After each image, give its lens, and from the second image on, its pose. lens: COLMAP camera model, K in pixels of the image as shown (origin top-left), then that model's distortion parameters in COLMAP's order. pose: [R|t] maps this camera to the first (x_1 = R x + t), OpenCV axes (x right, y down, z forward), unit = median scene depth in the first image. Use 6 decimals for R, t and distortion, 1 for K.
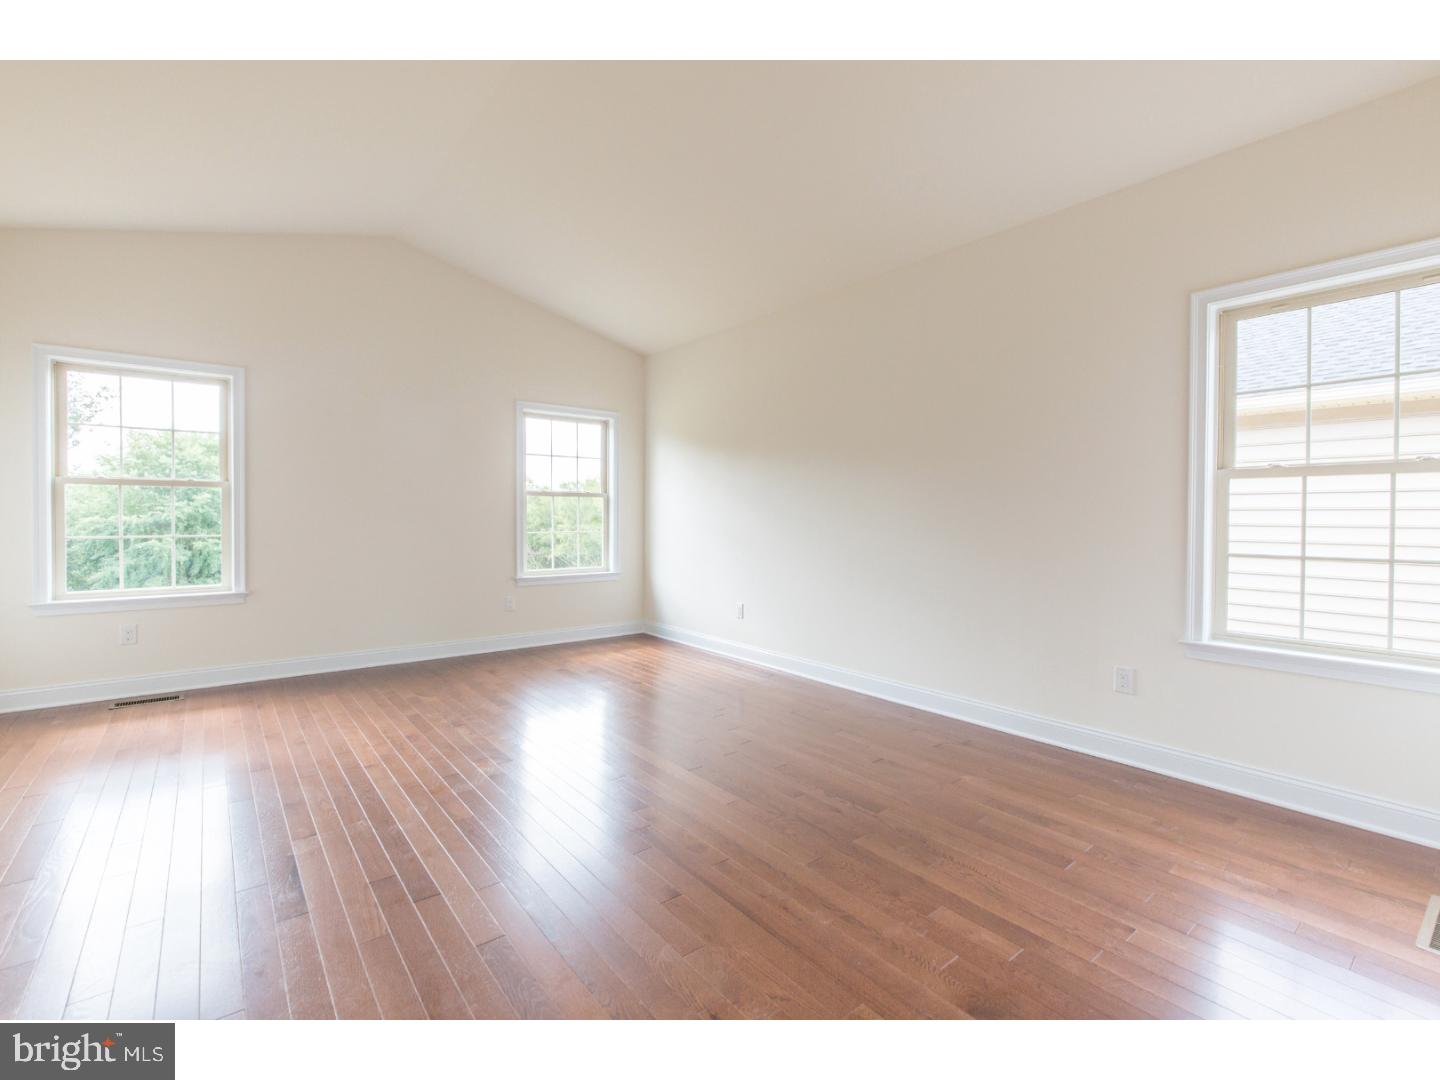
lens RADIAL K [[644.9, 0, 724.2], [0, 644.9, 531.0], [0, 0, 1]] dist [0.002577, 0.000936]
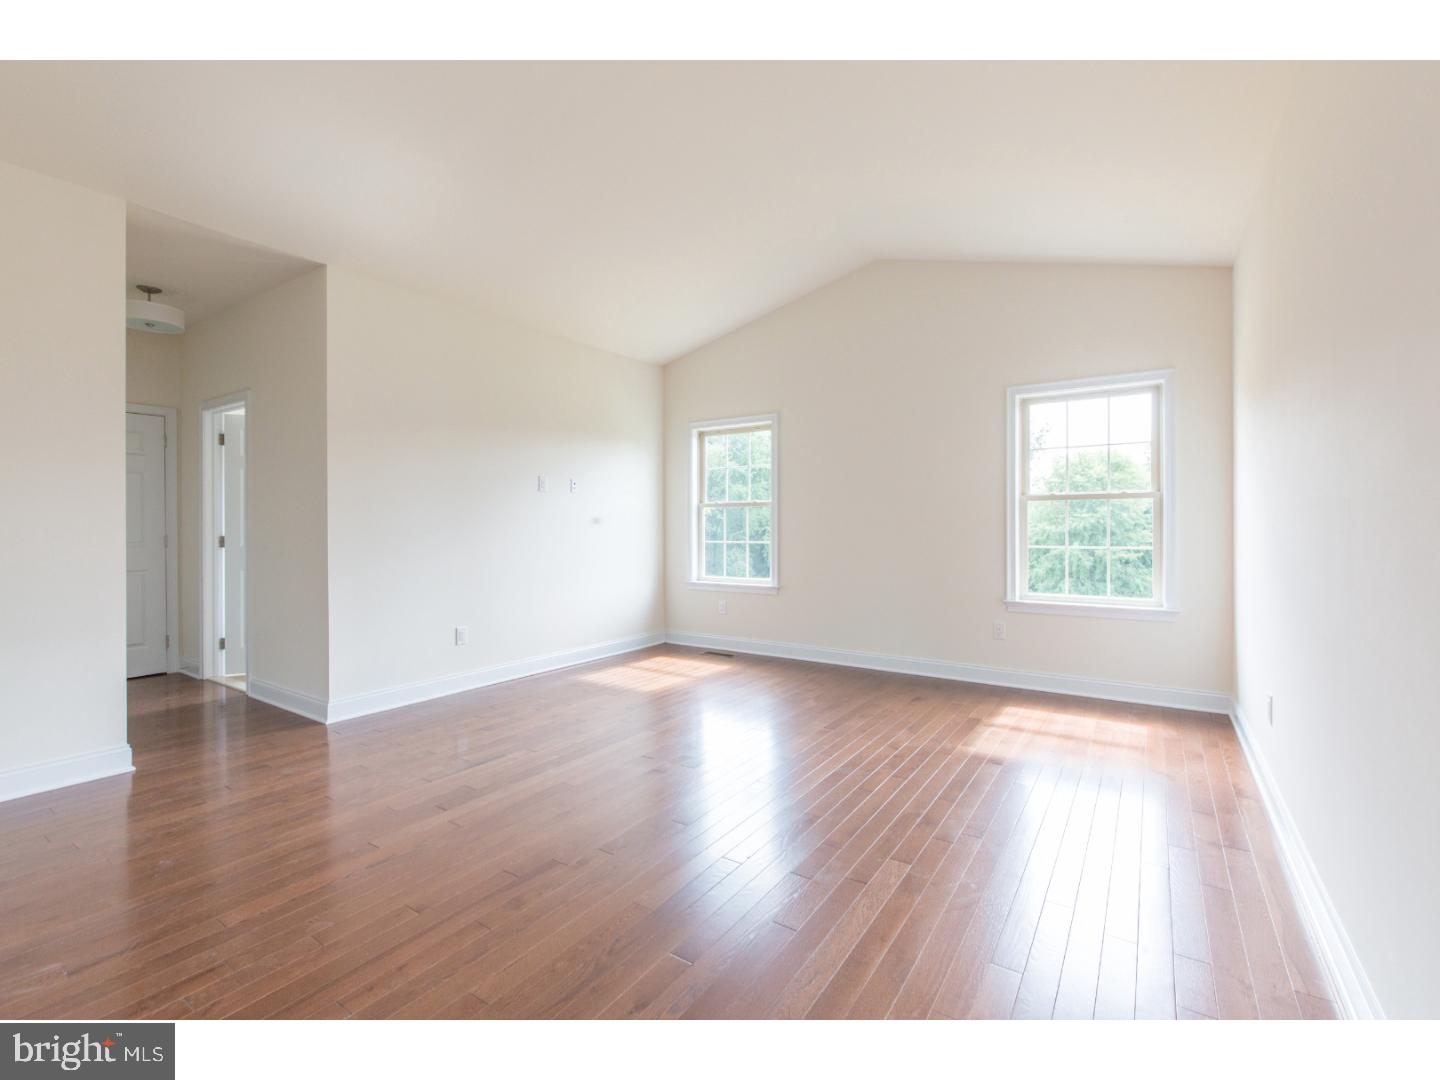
lens RADIAL K [[644.9, 0, 725.6], [0, 644.9, 535.0], [0, 0, 1]] dist [0.002577, 0.000936]
pose [[0.309929, 0.009173, -0.950716, 0.076308], [-0.017582, 0.999838, 0.003916, -0.001937], [0.950597, 0.015502, 0.310040, 0.085600]]
